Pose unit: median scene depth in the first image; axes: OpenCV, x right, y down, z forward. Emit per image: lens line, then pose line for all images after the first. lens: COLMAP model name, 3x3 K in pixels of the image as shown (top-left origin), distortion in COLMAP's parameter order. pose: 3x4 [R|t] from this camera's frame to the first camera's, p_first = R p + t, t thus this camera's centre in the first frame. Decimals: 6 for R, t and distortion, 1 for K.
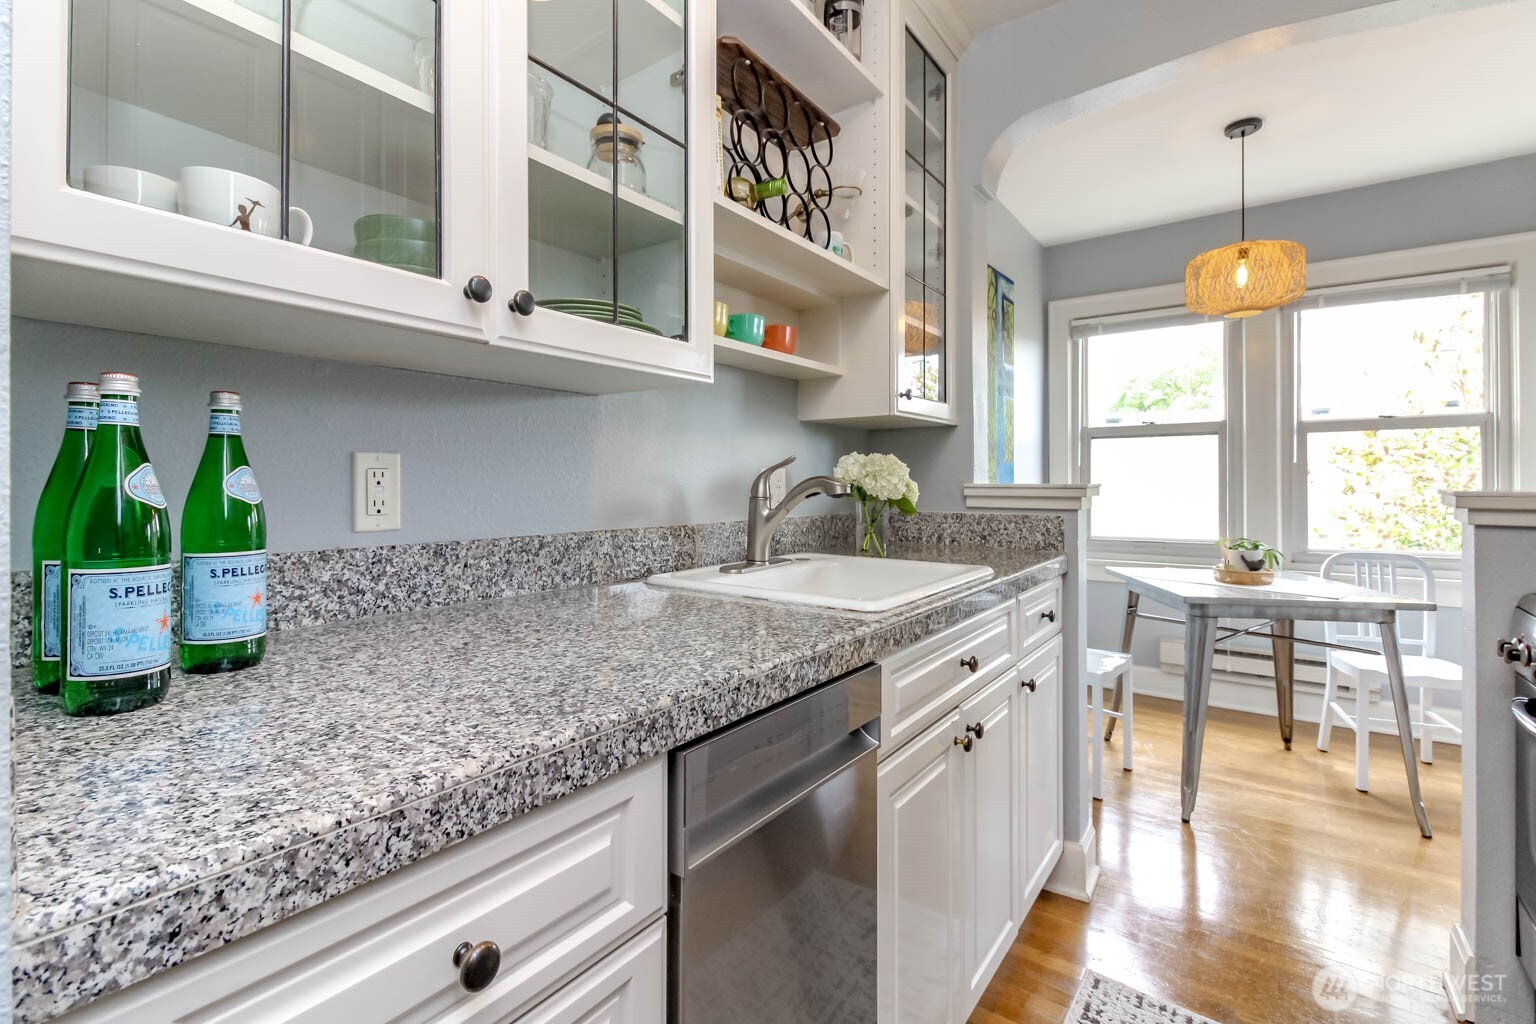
lens RADIAL K [[705.7, 0, 743.7], [0, 705.7, 473.8], [0, 0, 1]] dist [0.011683, -0.009555]
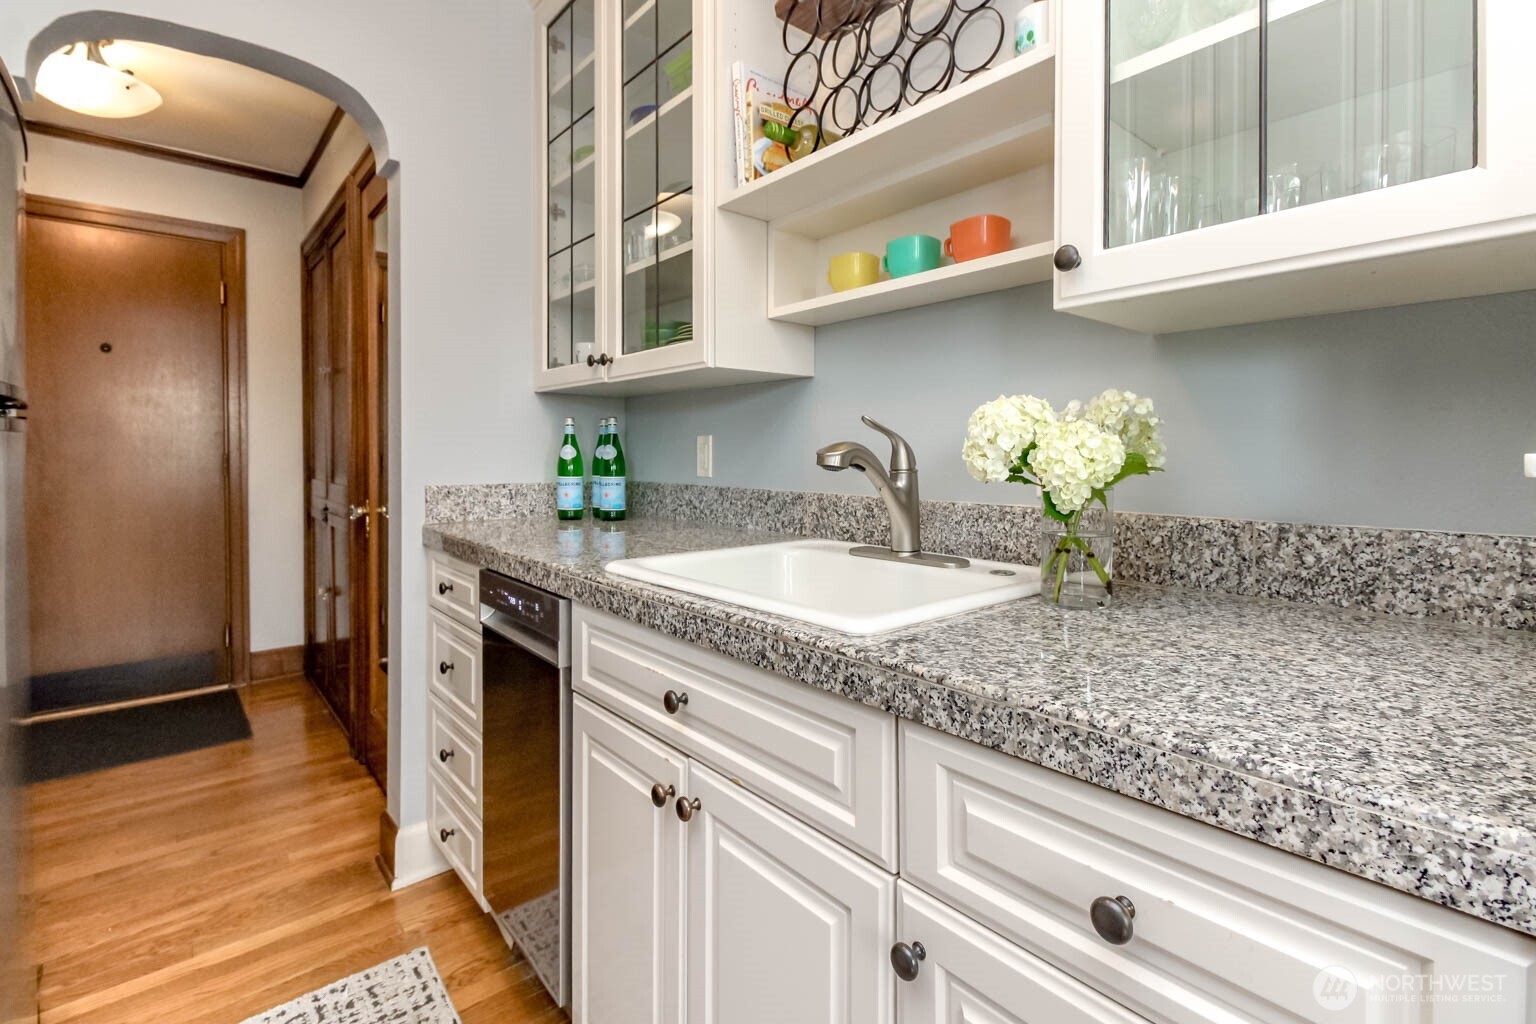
lens RADIAL K [[705.7, 0, 785.1], [0, 705.7, 461.6], [0, 0, 1]] dist [0.011683, -0.009555]
pose [[-0.213404, 0.007276, -0.976937, 0.497478], [0.004714, 0.999968, 0.006418, 0.010686], [0.976953, -0.003236, -0.213432, 0.628288]]
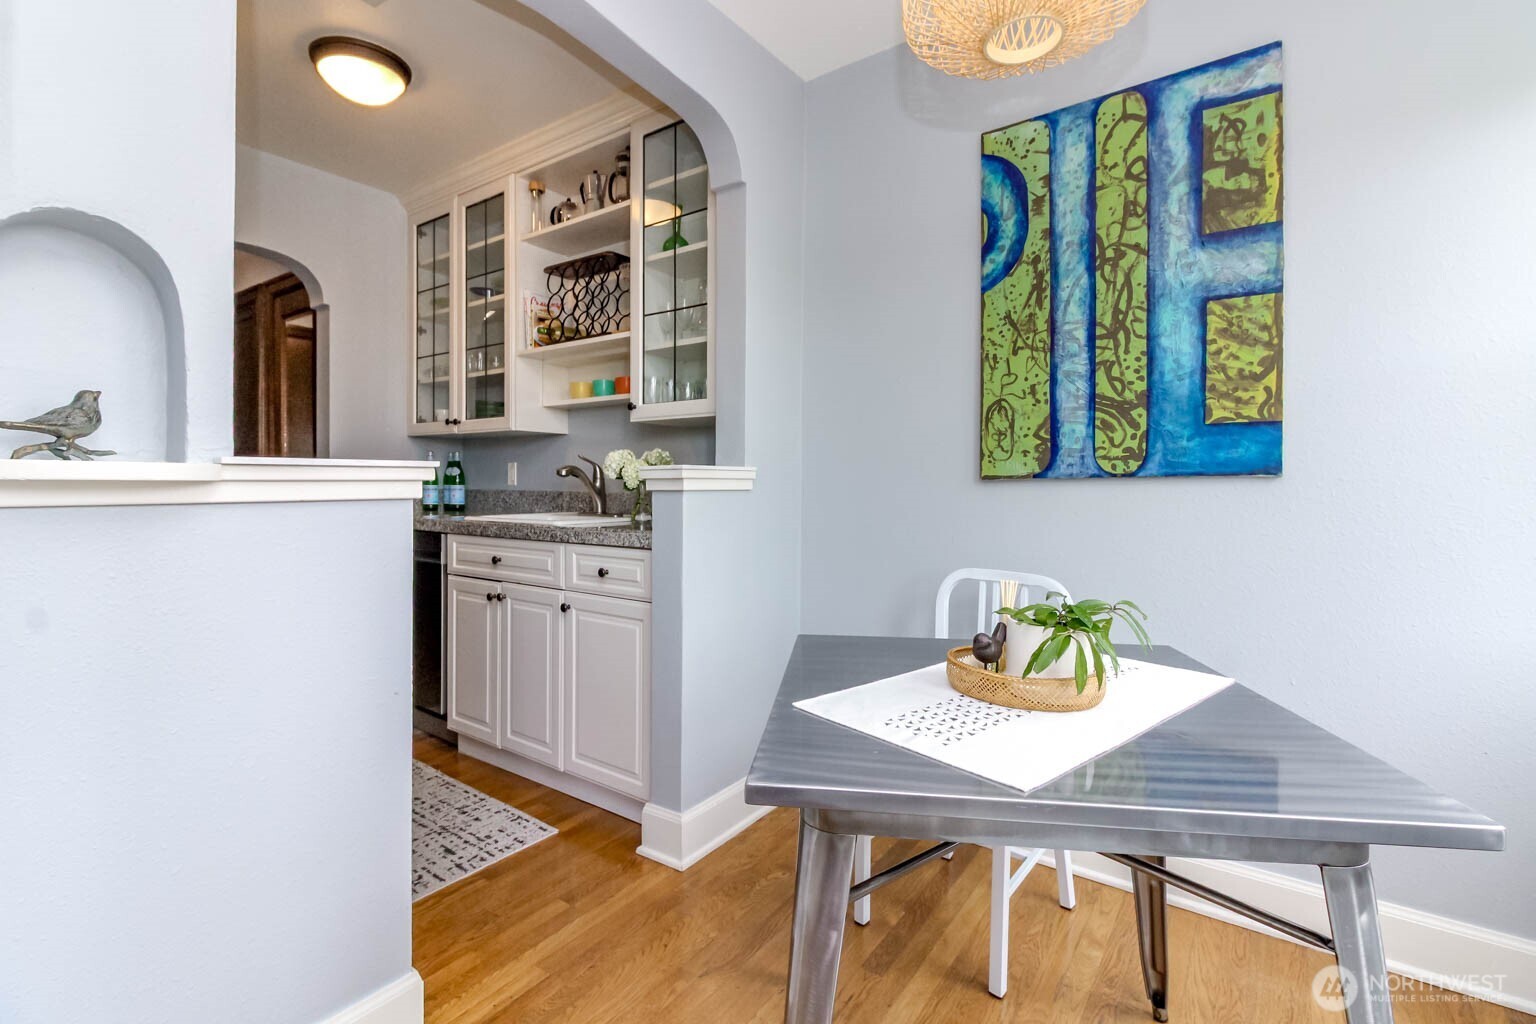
lens RADIAL K [[705.7, 0, 762.3], [0, 705.7, 492.0], [0, 0, 1]] dist [0.011683, -0.009555]
pose [[-0.003799, 0.009763, -0.999945, 1.119597], [0.000741, 0.999952, 0.009760, 0.030449], [0.999993, -0.000704, -0.003806, 0.862474]]
